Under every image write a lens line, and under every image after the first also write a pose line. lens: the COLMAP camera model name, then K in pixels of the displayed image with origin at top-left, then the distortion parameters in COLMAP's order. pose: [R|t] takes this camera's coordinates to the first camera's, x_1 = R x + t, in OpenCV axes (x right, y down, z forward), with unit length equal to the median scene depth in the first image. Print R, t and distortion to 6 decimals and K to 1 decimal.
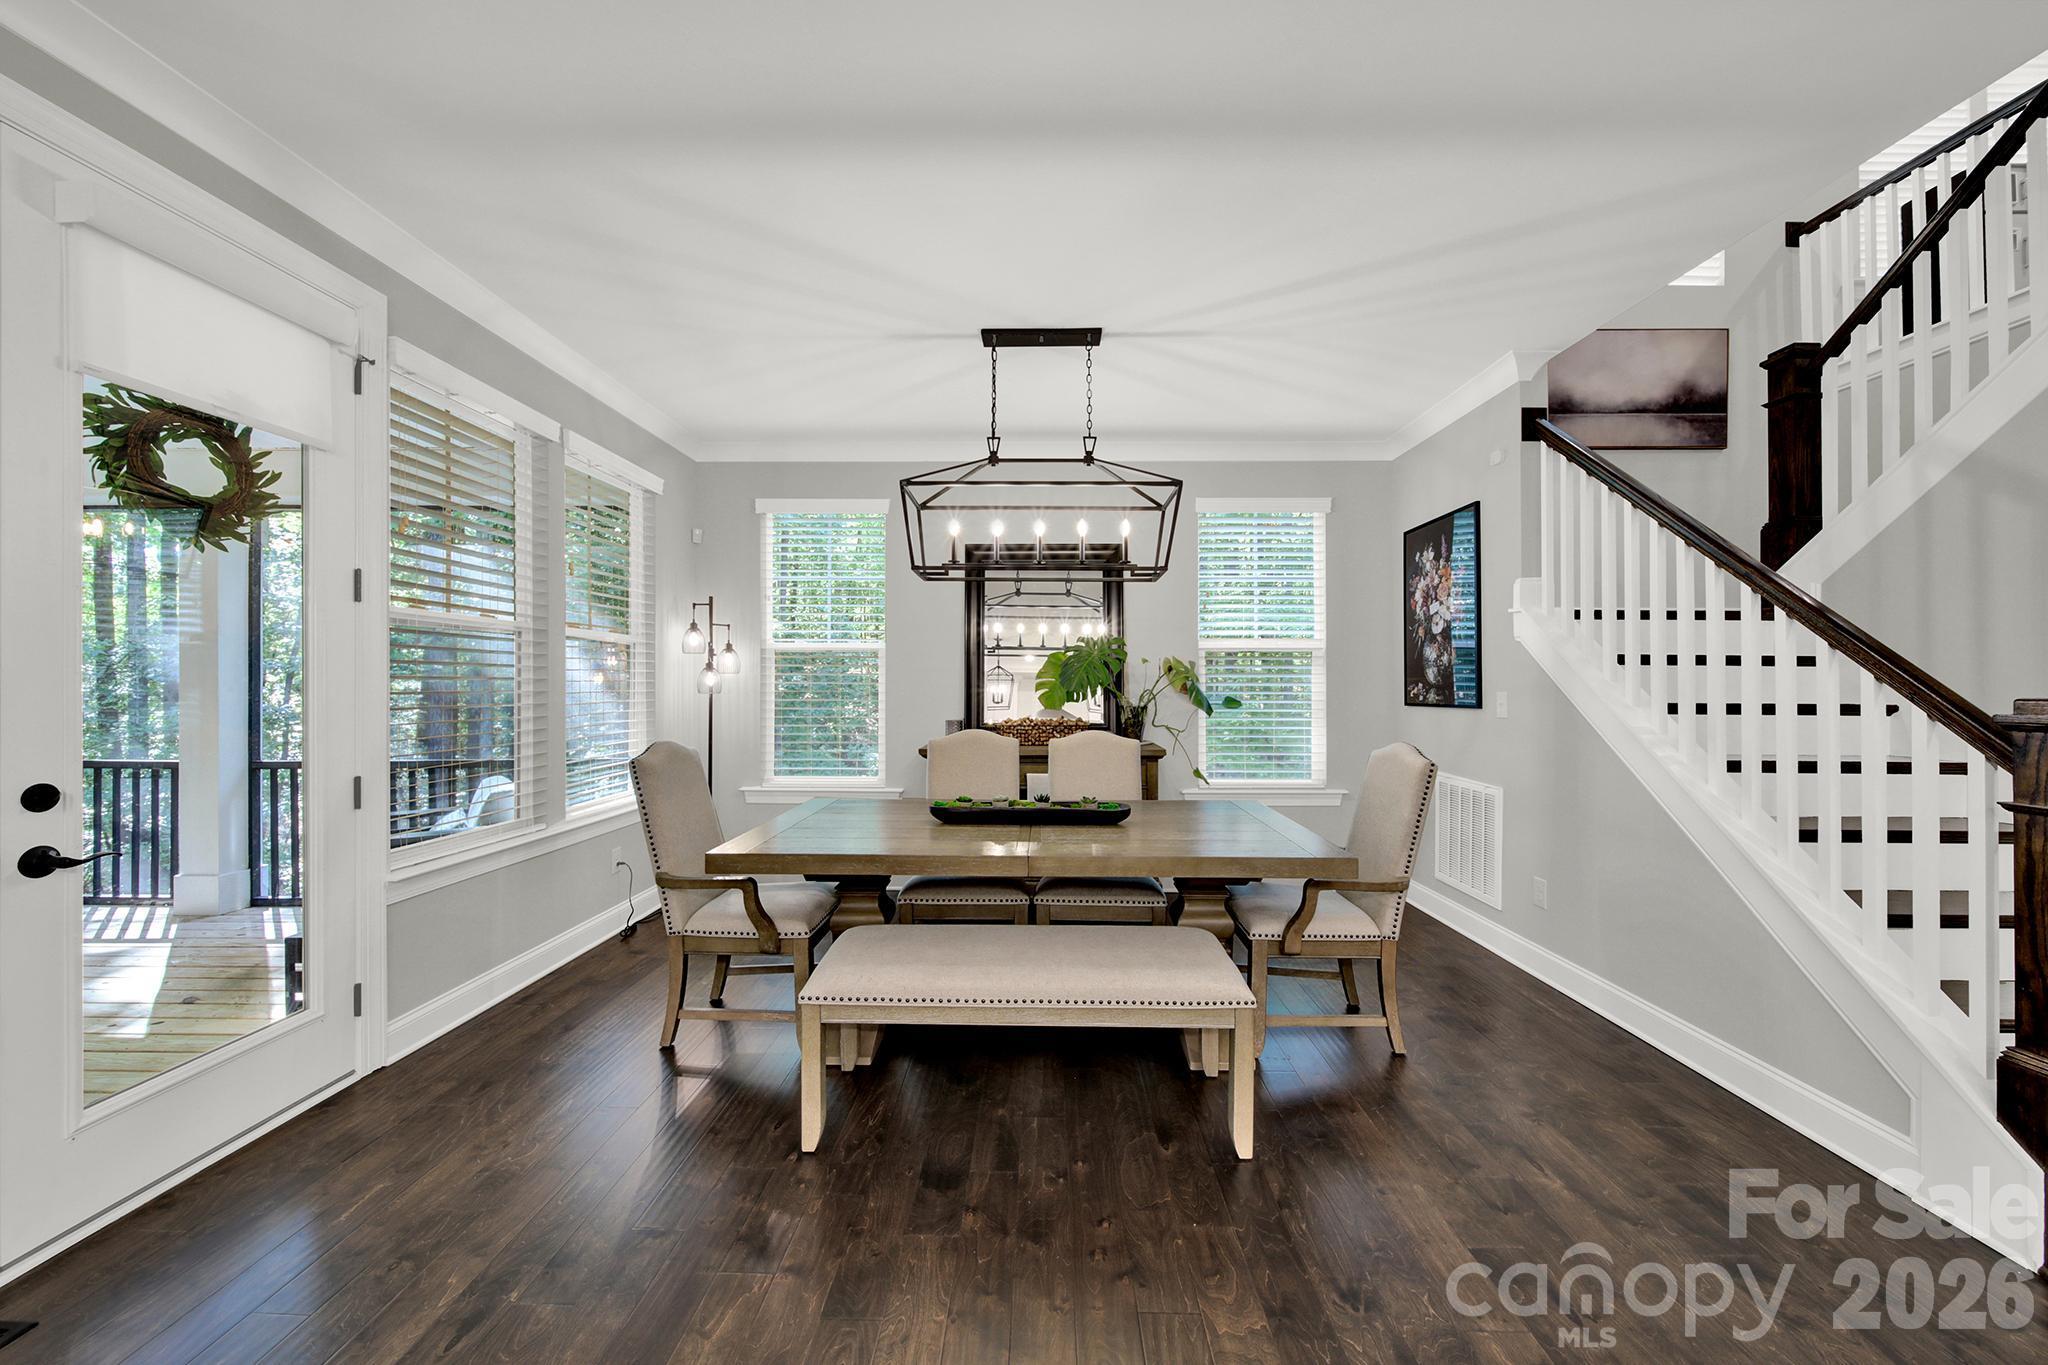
lens RADIAL K [[753.1, 0, 1024.0], [0, 753.1, 682.5], [0, 0, 1]] dist [-0.001033, -0.000236]
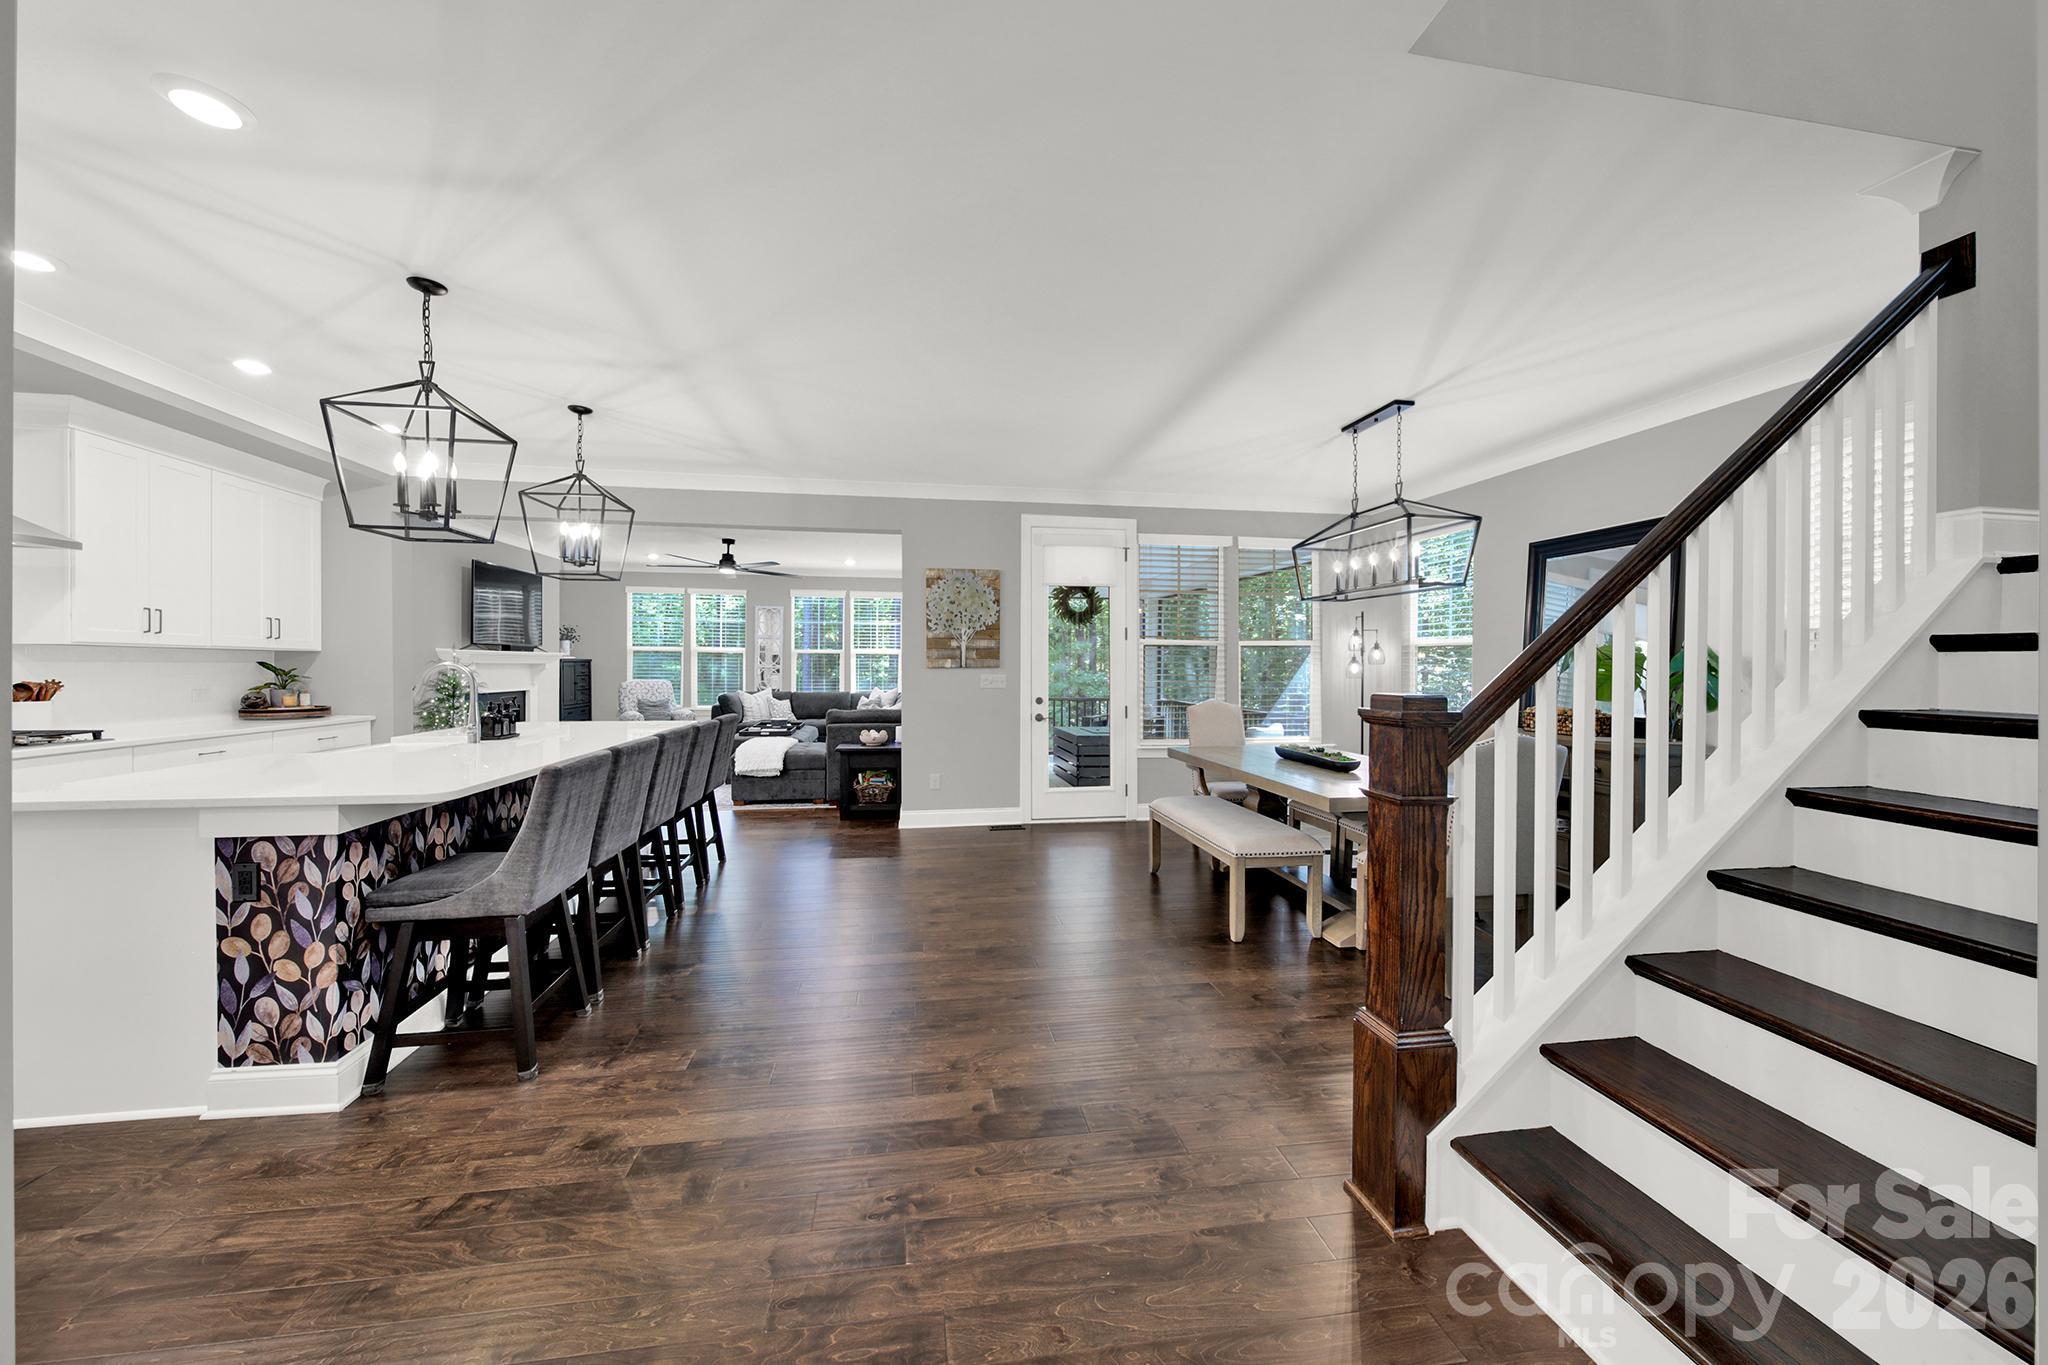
lens RADIAL K [[746.0, 0, 1022.8], [0, 746.0, 673.2], [0, 0, 1]] dist [-0.000260, -0.000535]
pose [[0.176684, 0.007616, -0.984238, 1.524372], [0.000877, 0.999968, 0.007895, -0.010191], [0.984267, -0.002259, 0.176672, 0.161539]]
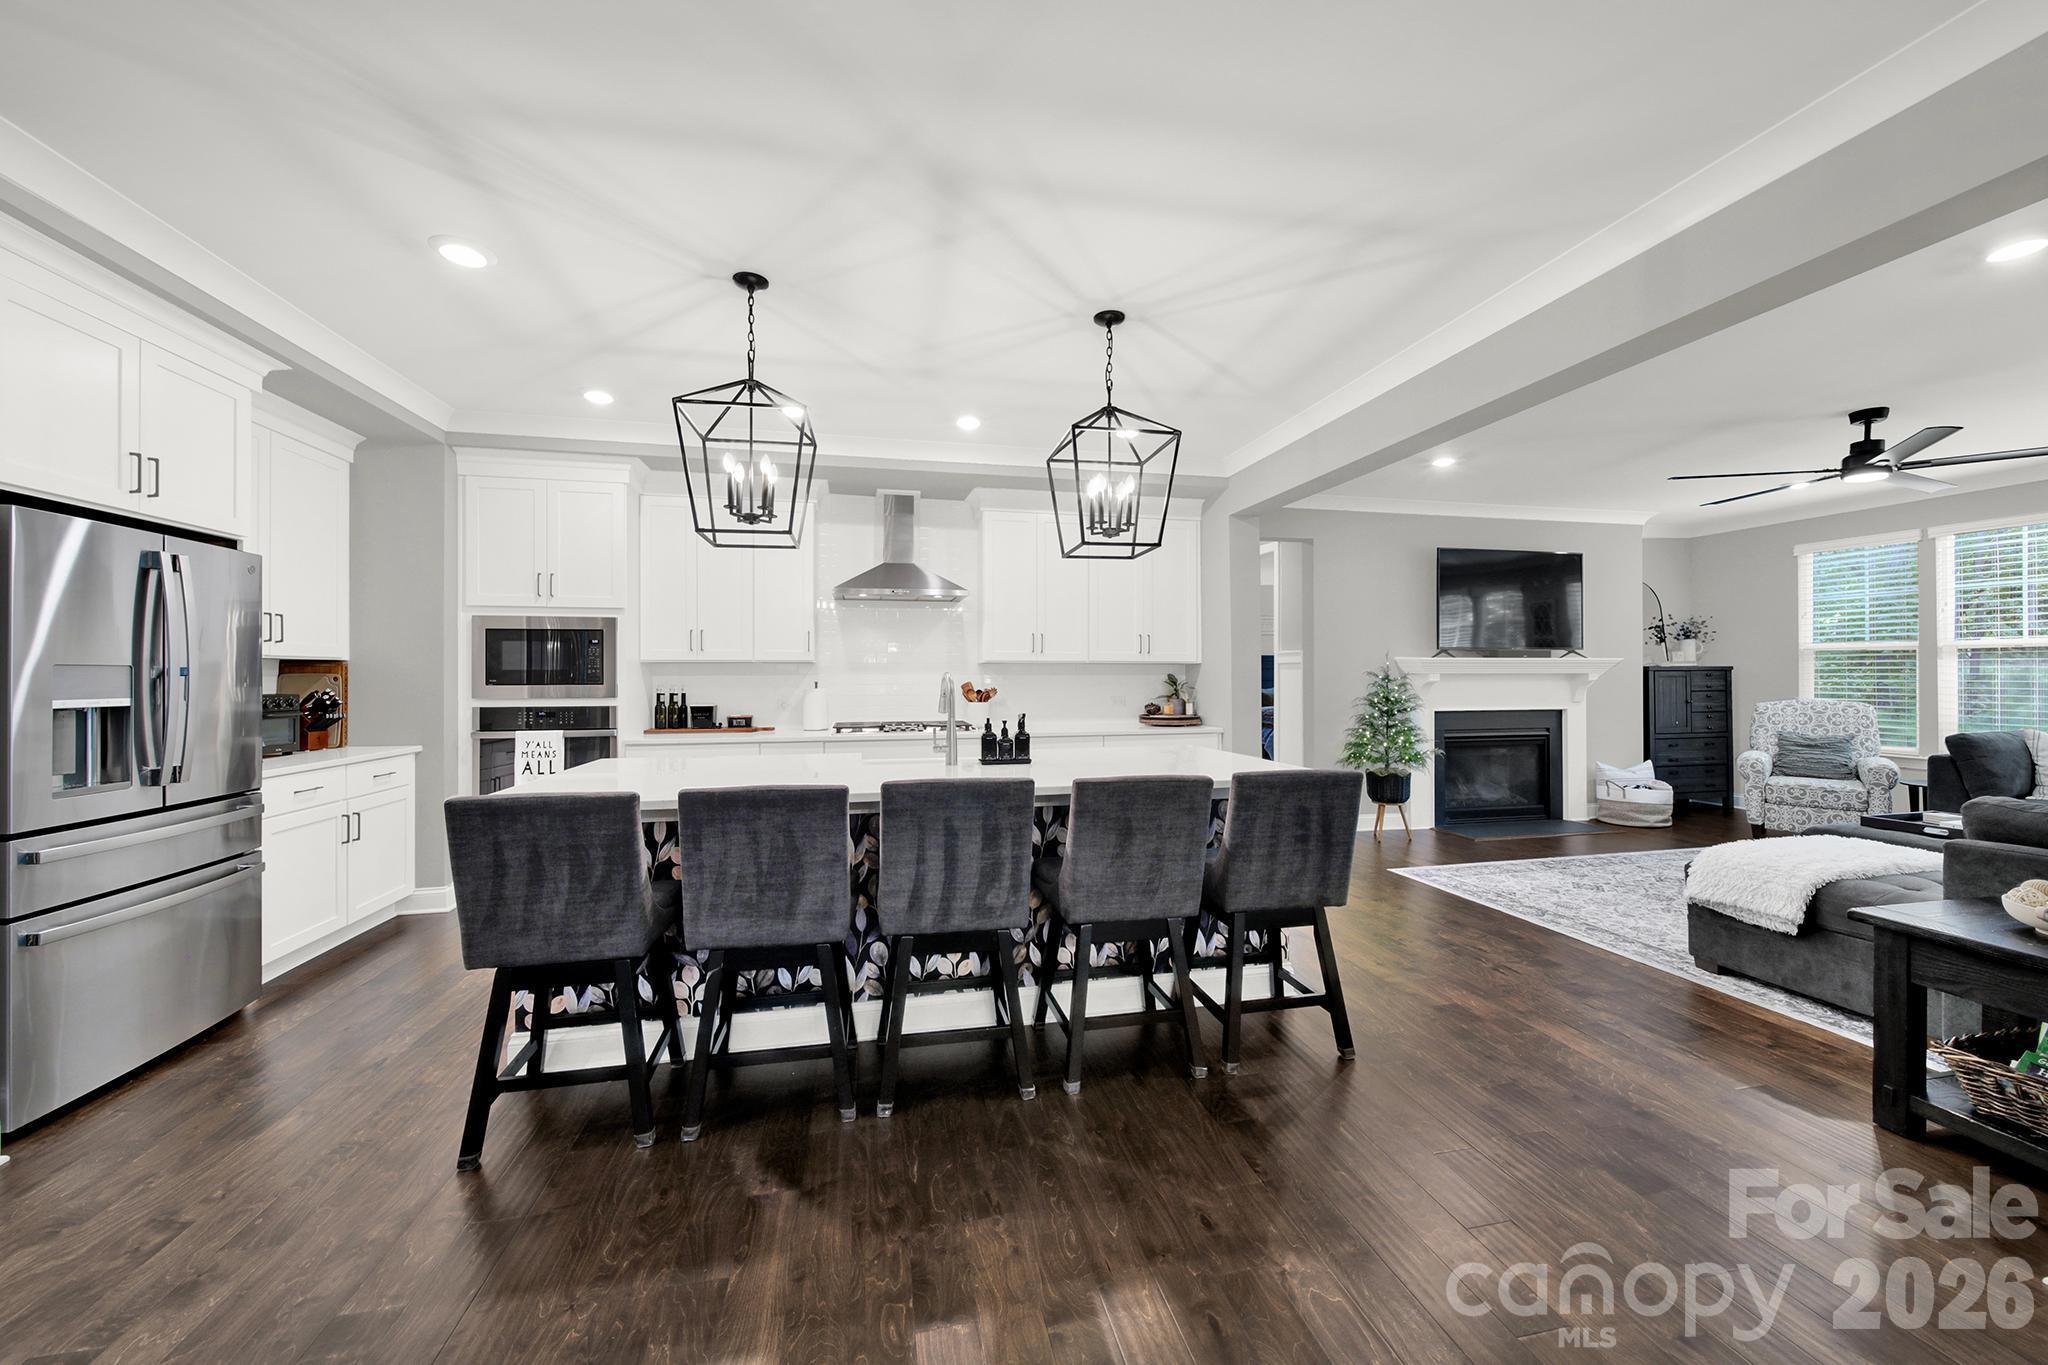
lens RADIAL K [[746.0, 0, 1022.8], [0, 746.0, 673.2], [0, 0, 1]] dist [-0.000260, -0.000535]
pose [[-0.975239, -0.001793, -0.221148, 0.128125], [0.000503, 0.999947, -0.010328, -0.005220], [0.221155, -0.010183, -0.975186, 0.605467]]
